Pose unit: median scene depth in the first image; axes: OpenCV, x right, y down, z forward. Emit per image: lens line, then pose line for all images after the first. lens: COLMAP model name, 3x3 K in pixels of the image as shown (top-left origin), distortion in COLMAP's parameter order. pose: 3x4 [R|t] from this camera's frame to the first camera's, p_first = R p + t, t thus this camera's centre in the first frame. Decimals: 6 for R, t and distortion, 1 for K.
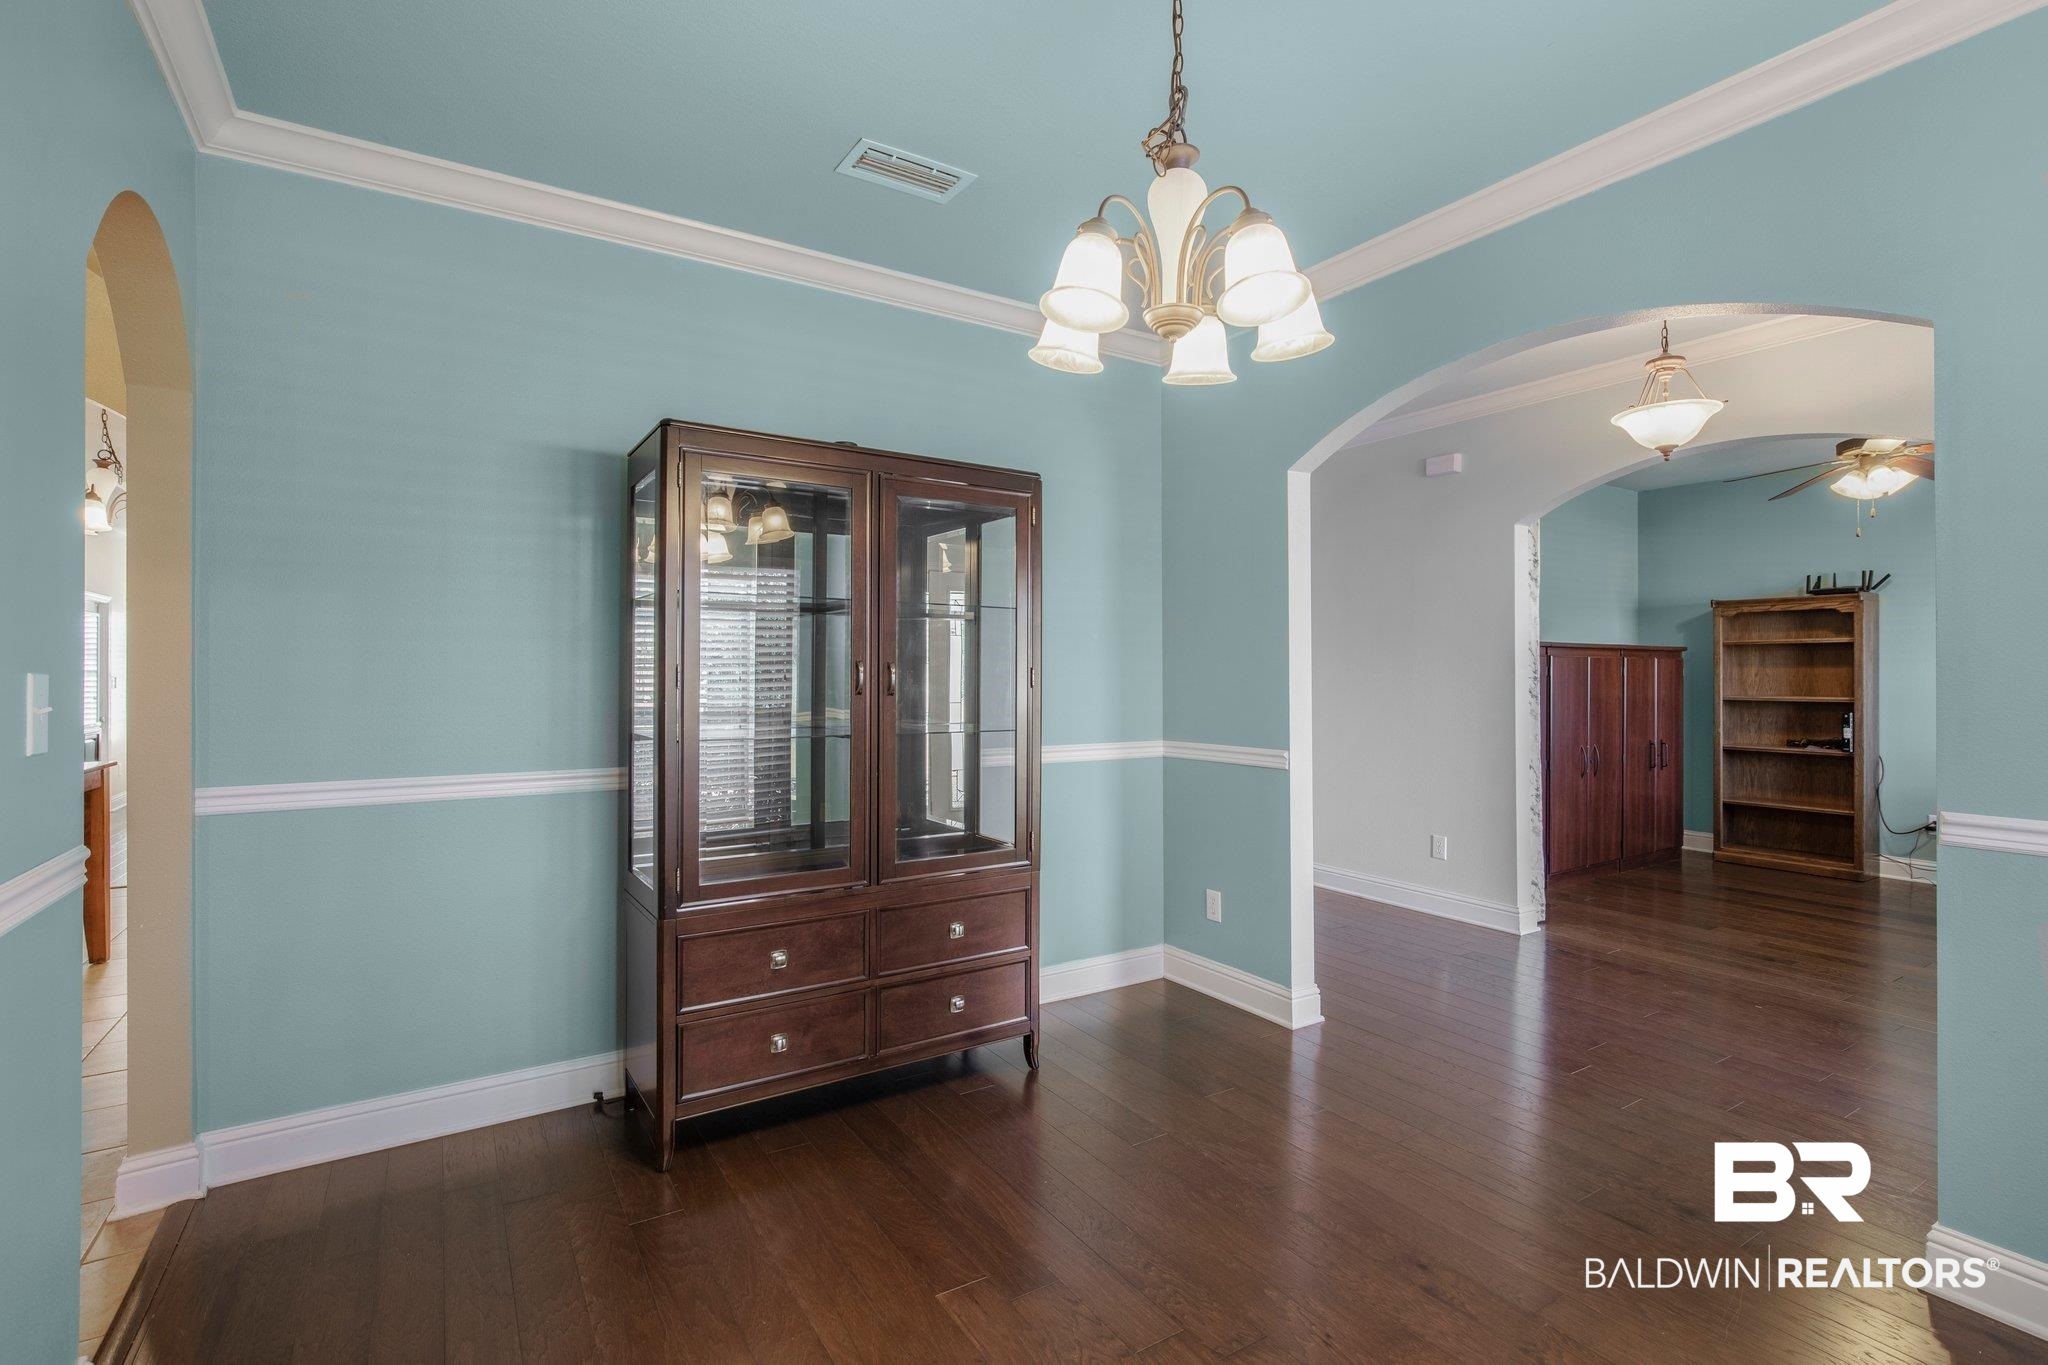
lens RADIAL K [[945.3, 0, 1053.5], [0, 945.3, 667.9], [0, 0, 1]] dist [-0.019609, 0.005092]
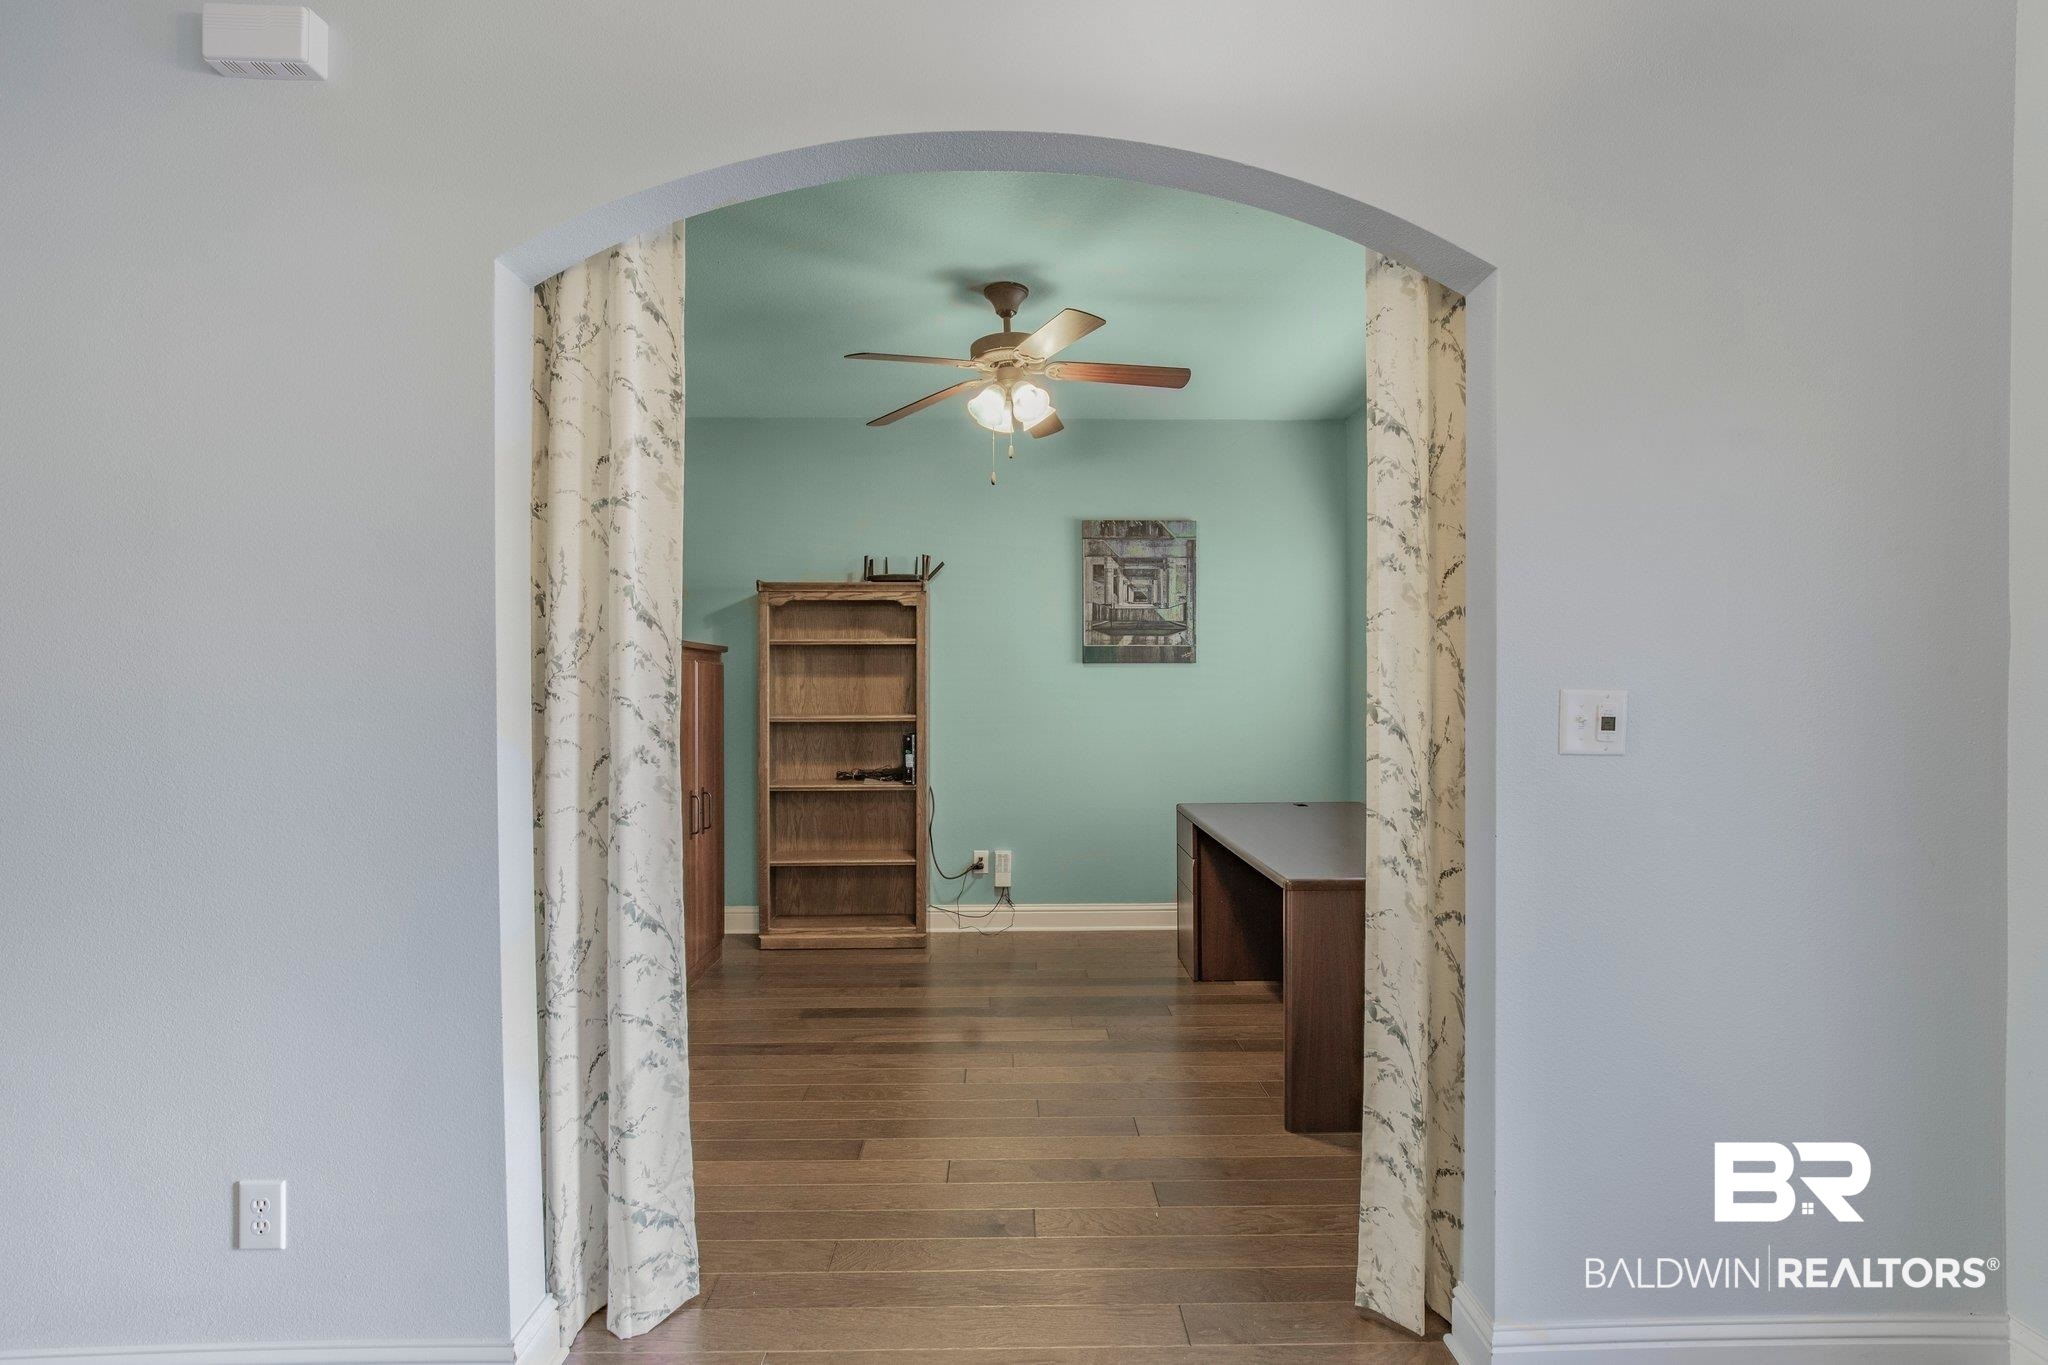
lens RADIAL K [[945.3, 0, 1003.6], [0, 945.3, 688.9], [0, 0, 1]] dist [-0.019609, 0.005092]
pose [[0.547935, -0.008299, 0.836480, 0.223057], [0.002253, 0.999962, 0.008445, 0.003220], [-0.836518, -0.002742, 0.547933, 0.480754]]
